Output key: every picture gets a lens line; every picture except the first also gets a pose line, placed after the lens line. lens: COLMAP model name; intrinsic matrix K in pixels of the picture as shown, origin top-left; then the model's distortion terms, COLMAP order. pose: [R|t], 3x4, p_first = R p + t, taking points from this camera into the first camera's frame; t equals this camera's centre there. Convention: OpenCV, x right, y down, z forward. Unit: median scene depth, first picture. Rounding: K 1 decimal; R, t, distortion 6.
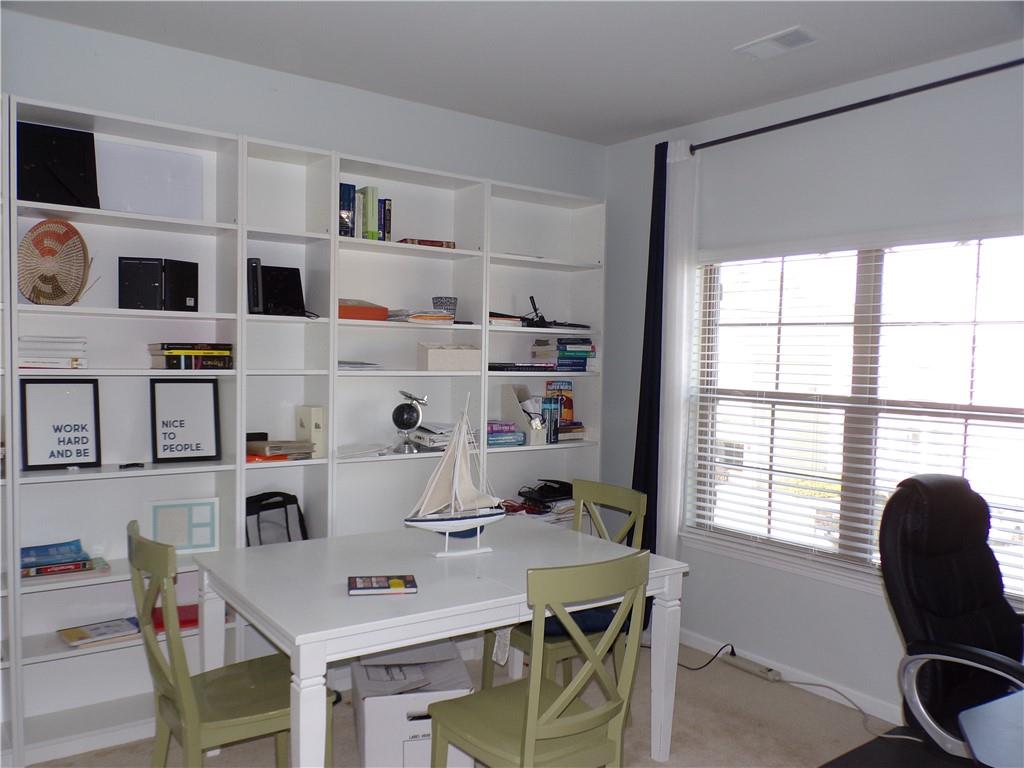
lens RADIAL K [[848.8, 0, 512.0], [0, 848.8, 384.0], [0, 0, 1]] dist [-0.011502, -0.003385]
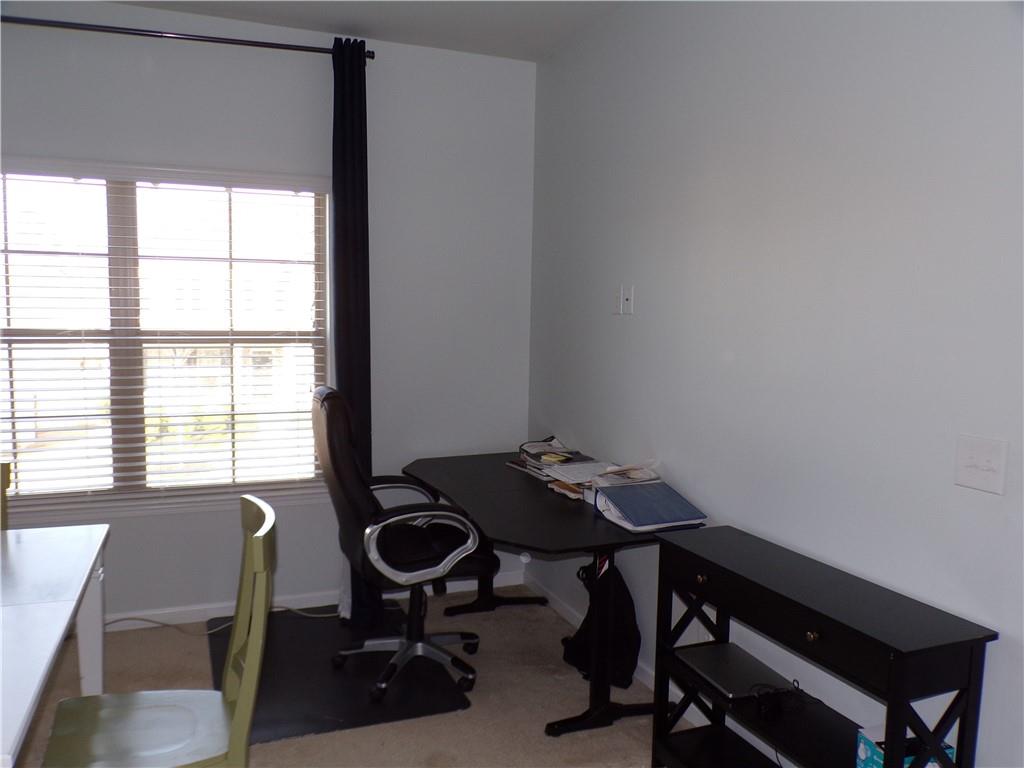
lens RADIAL K [[848.8, 0, 512.0], [0, 848.8, 384.0], [0, 0, 1]] dist [-0.011502, -0.003385]
pose [[0.255196, -0.110465, 0.960559, -0.438165], [0.025211, 0.993875, 0.107598, -0.016298], [-0.966561, -0.003242, 0.256417, 0.292967]]
